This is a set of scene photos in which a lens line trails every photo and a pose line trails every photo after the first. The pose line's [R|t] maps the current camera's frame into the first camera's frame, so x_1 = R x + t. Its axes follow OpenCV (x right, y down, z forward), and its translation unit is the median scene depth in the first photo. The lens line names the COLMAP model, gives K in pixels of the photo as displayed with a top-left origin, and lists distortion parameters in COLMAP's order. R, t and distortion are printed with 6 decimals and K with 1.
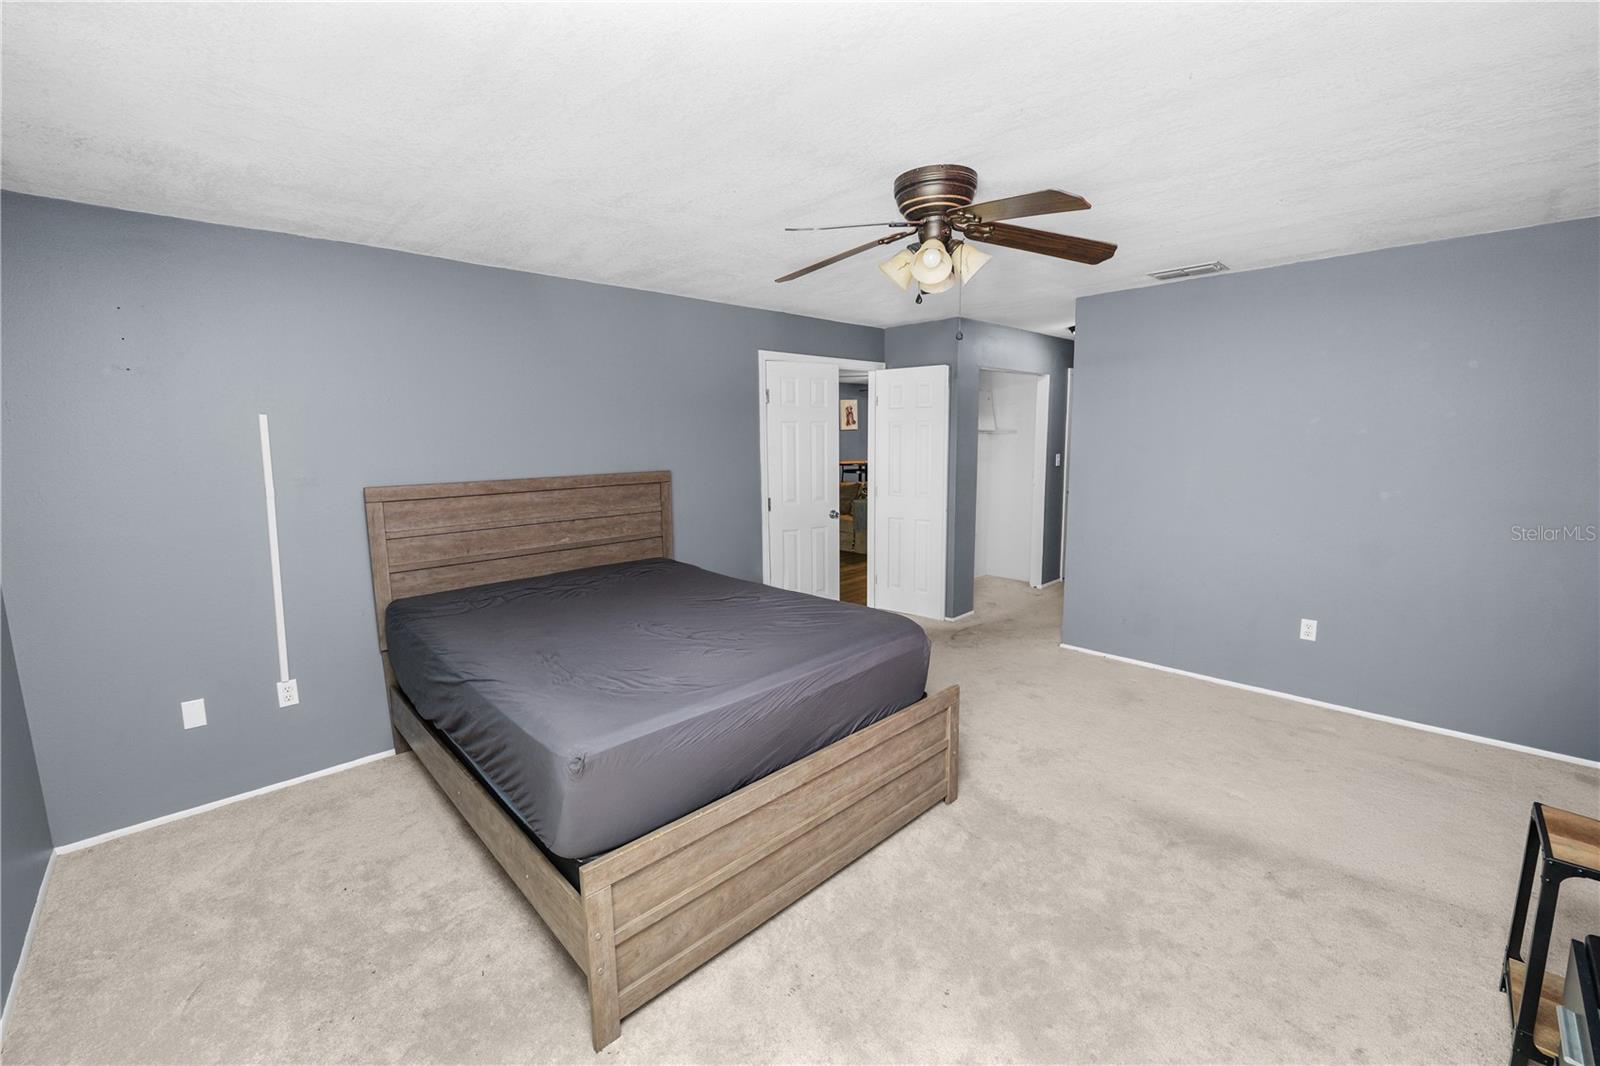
lens RADIAL K [[652.4, 0, 802.7], [0, 652.4, 530.3], [0, 0, 1]] dist [-0.012430, 0.000717]
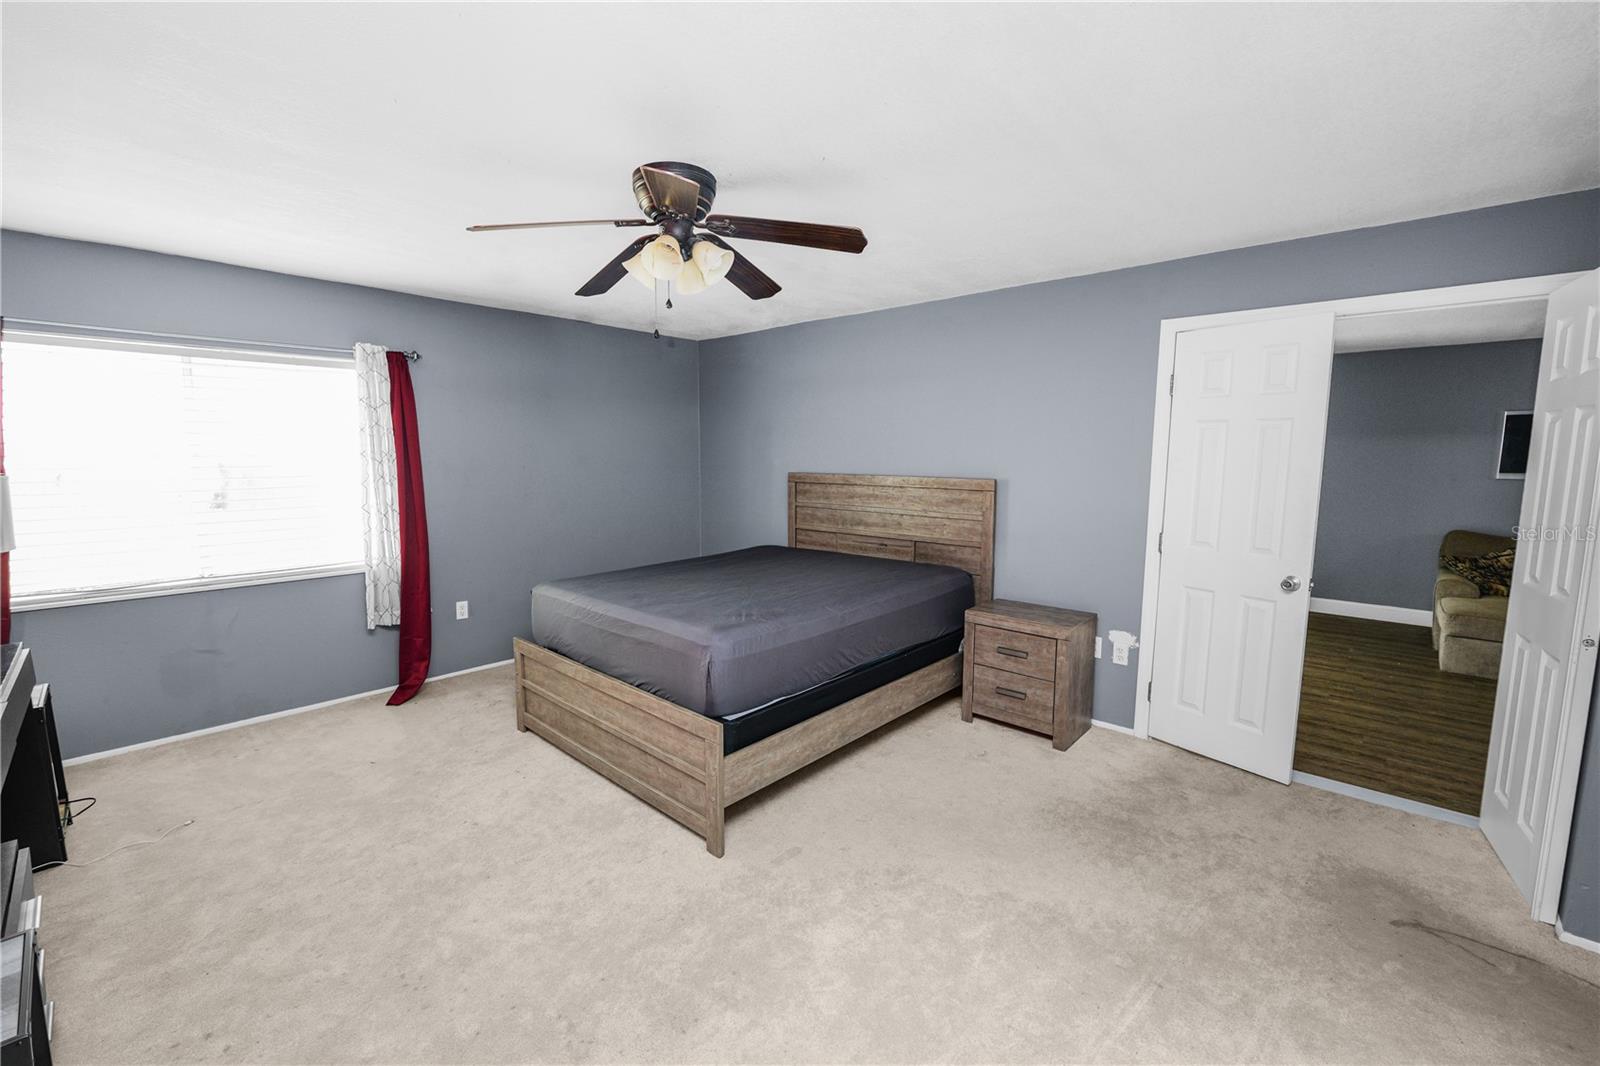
lens RADIAL K [[652.4, 0, 804.2], [0, 652.4, 536.3], [0, 0, 1]] dist [-0.012430, 0.000717]
pose [[0.062373, 0.139598, -0.988242, 0.857183], [-0.151875, 0.979966, 0.128843, -0.109885], [0.986430, 0.142053, 0.082324, 0.810716]]
